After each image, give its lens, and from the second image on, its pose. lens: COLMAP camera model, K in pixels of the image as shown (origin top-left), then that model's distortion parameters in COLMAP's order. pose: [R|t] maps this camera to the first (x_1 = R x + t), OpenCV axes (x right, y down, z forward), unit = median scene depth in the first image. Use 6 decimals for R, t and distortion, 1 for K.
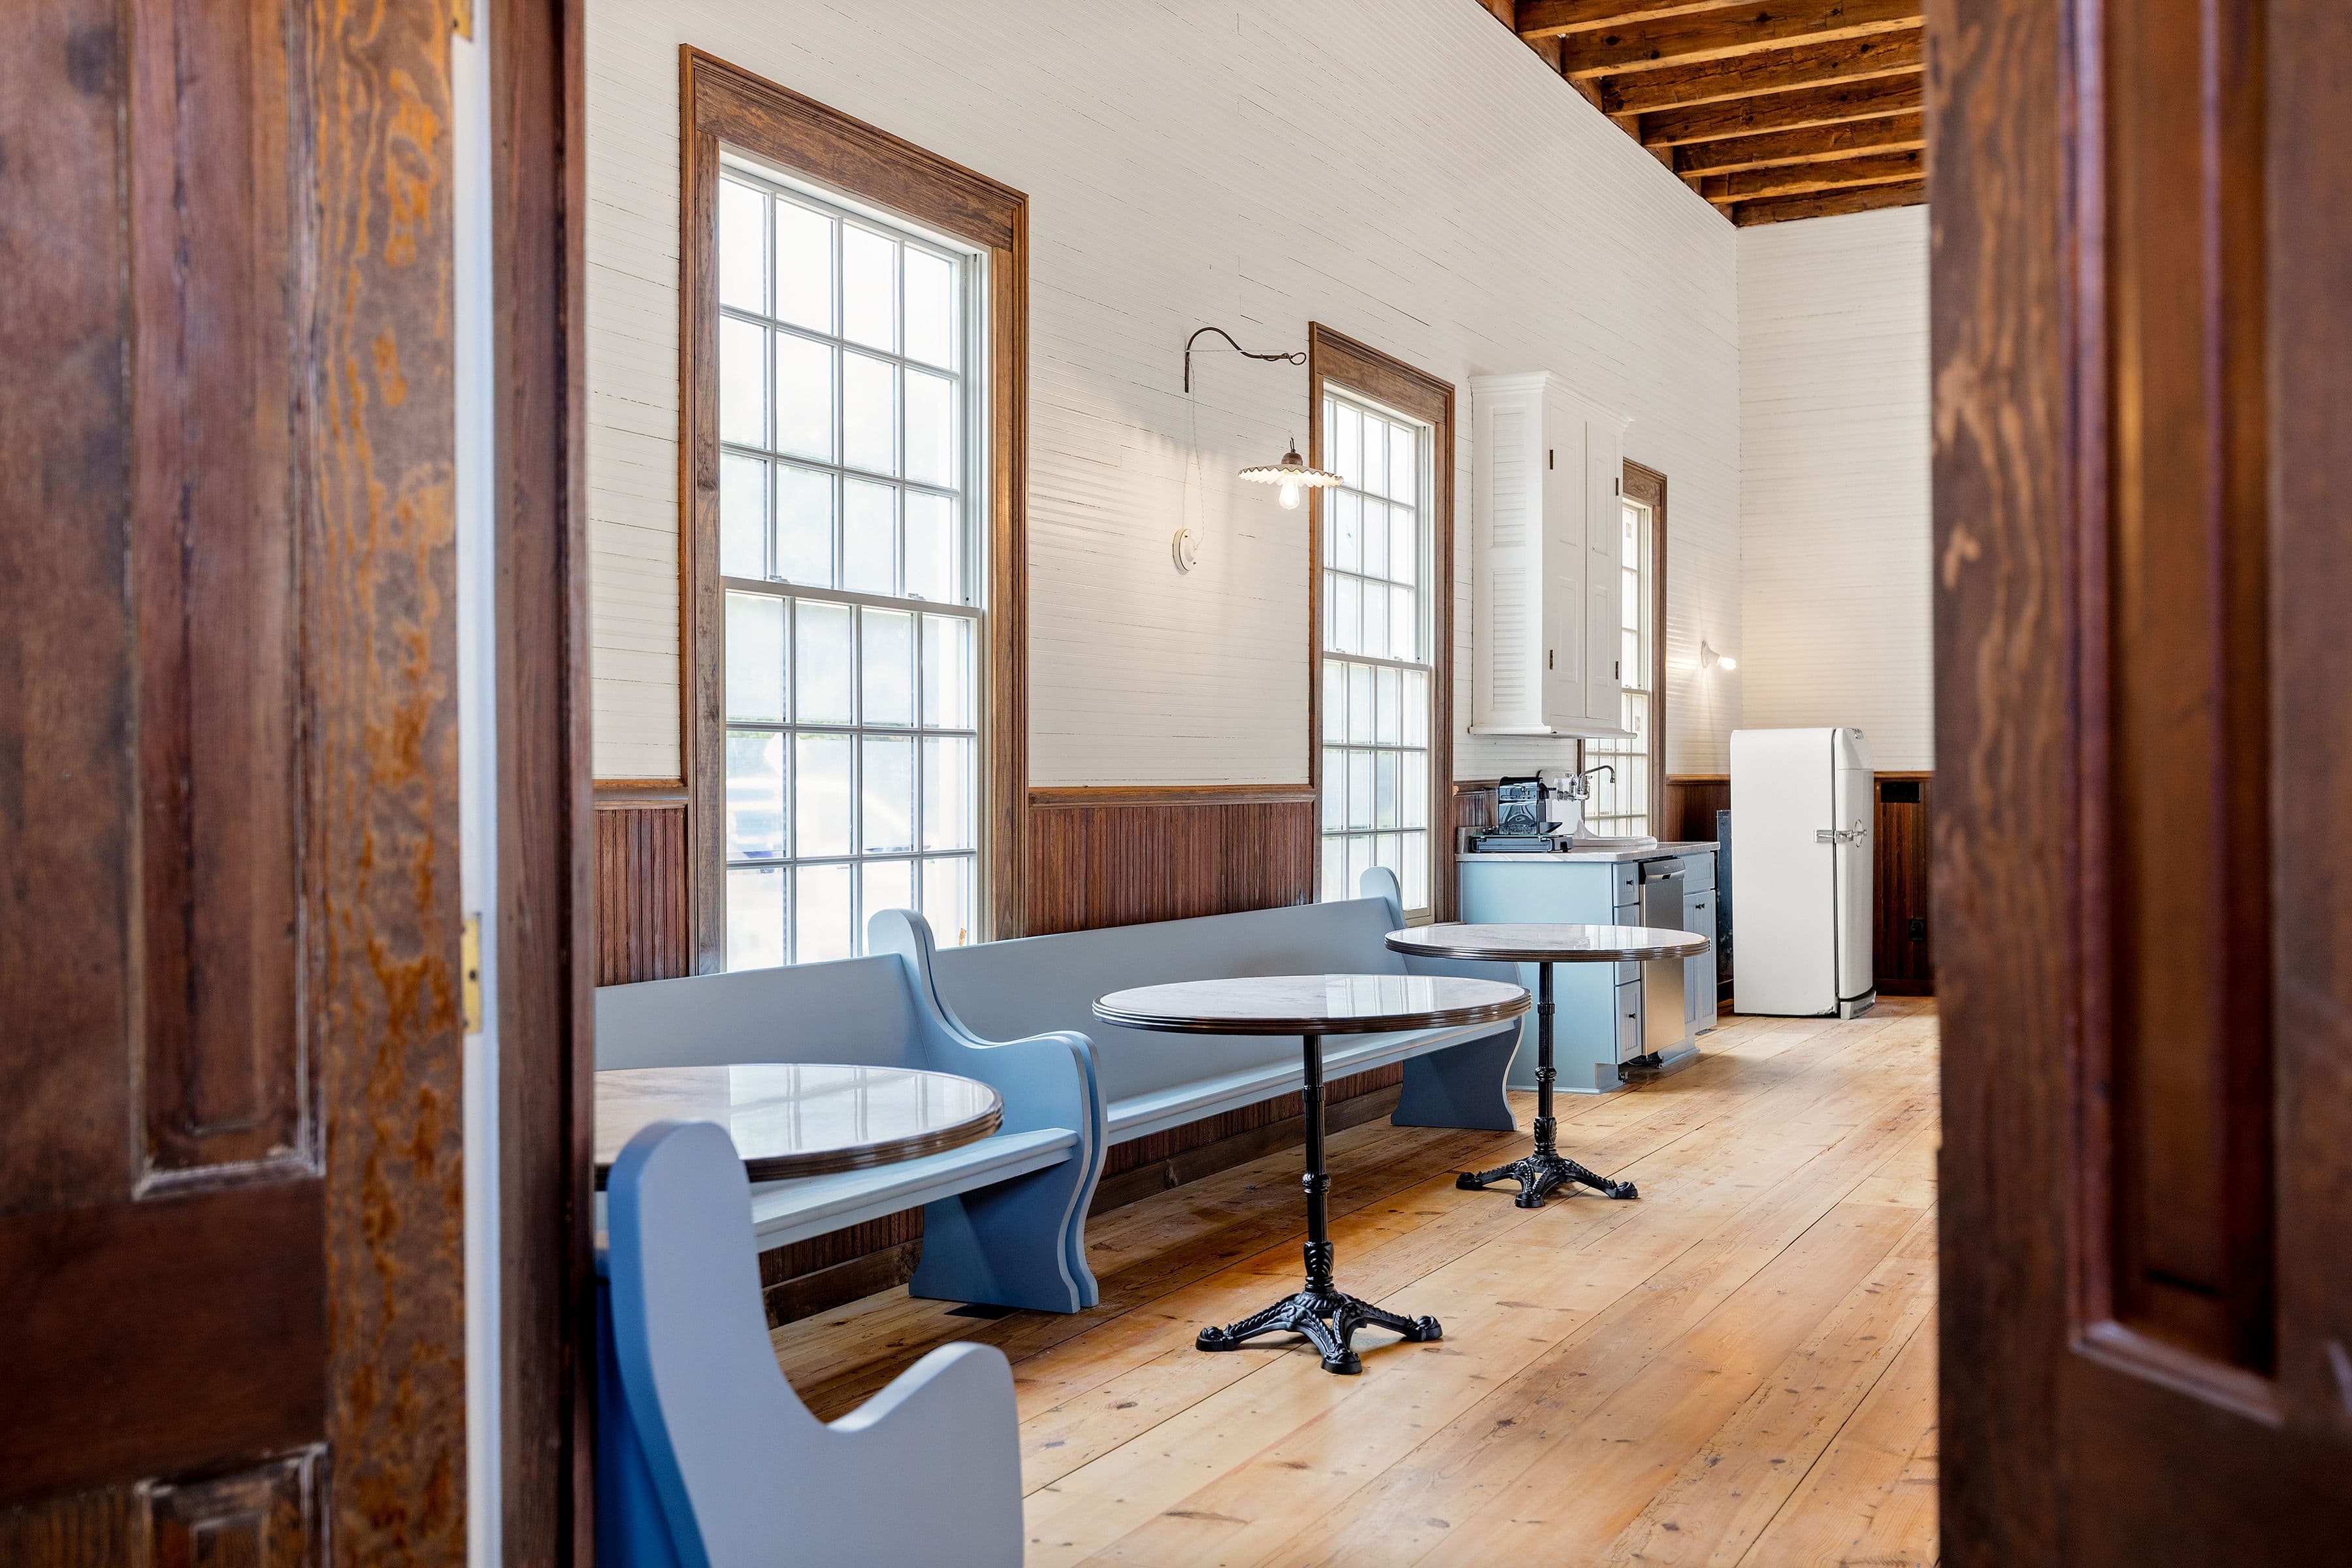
lens RADIAL K [[2218.1, 0, 1181.0], [0, 2218.1, 784.2], [0, 0, 1]] dist [0.003723, -0.000027]
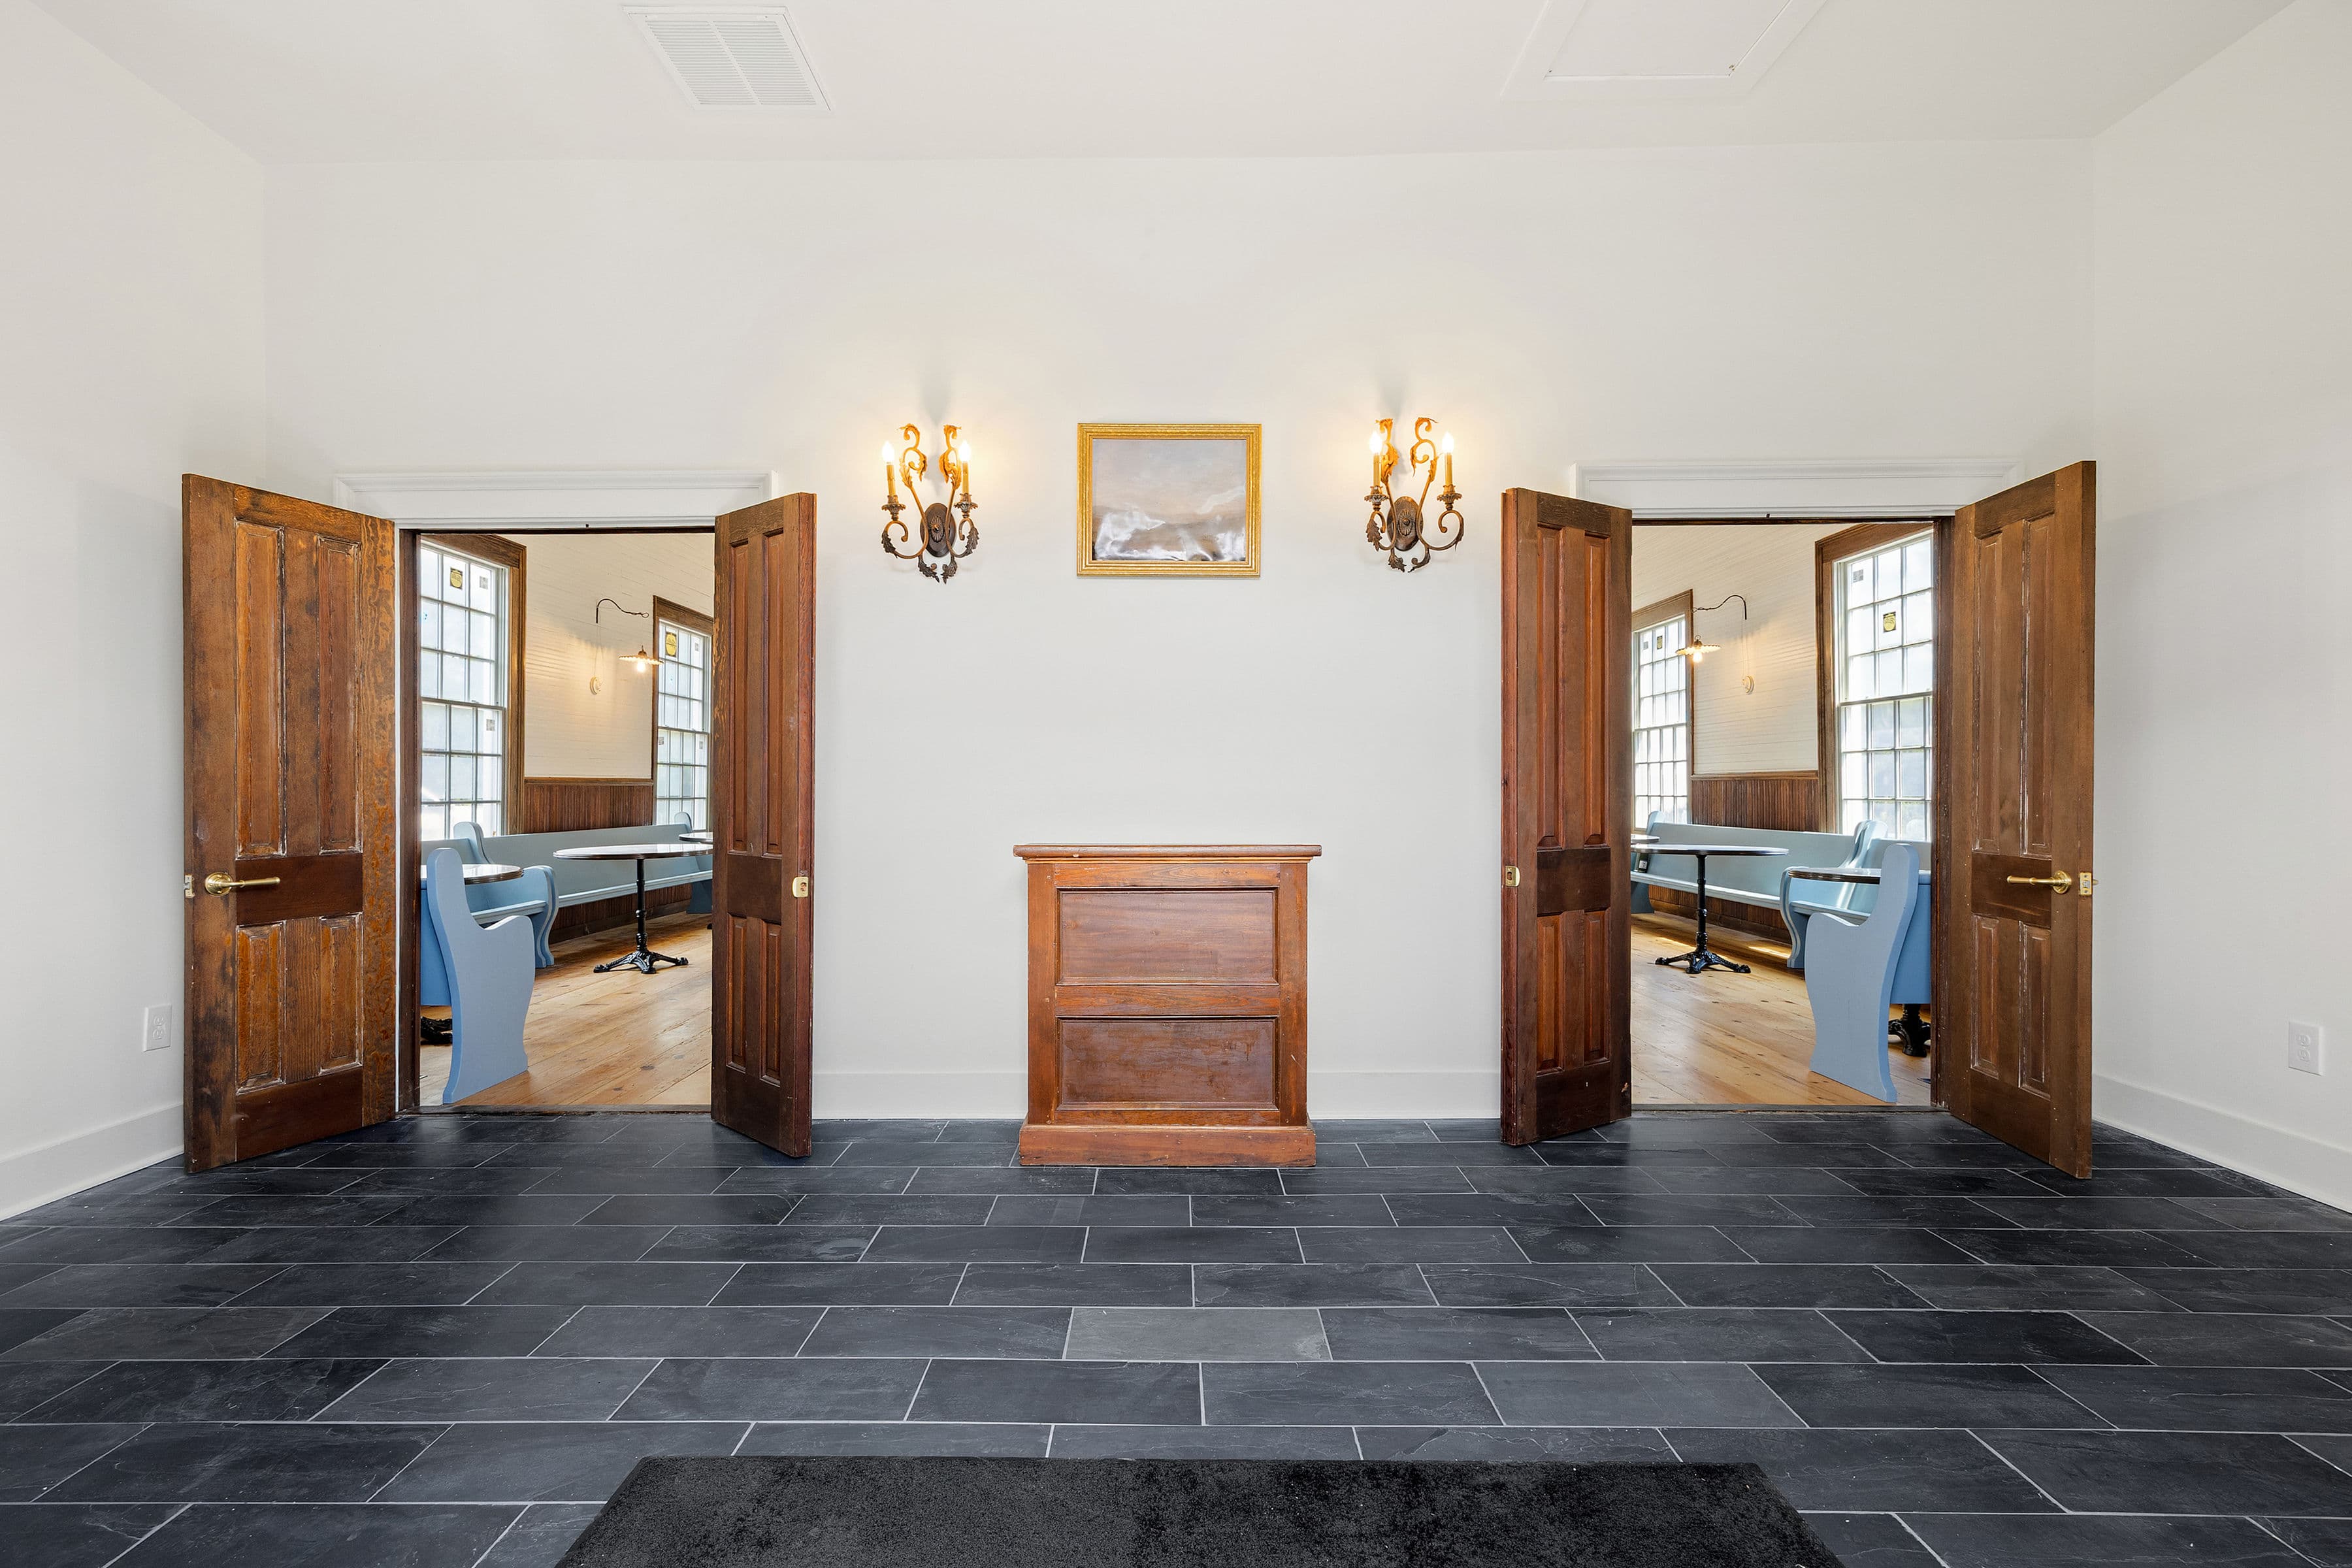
lens RADIAL K [[1060.8, 0, 1172.4], [0, 1060.8, 793.3], [0, 0, 1]] dist [0.001118, 0.000228]
pose [[0.880645, 0.010722, 0.473655, 0.010682], [-0.013684, 0.999902, 0.002809, 0.006981], [-0.473579, -0.008955, 0.880706, -0.452714]]
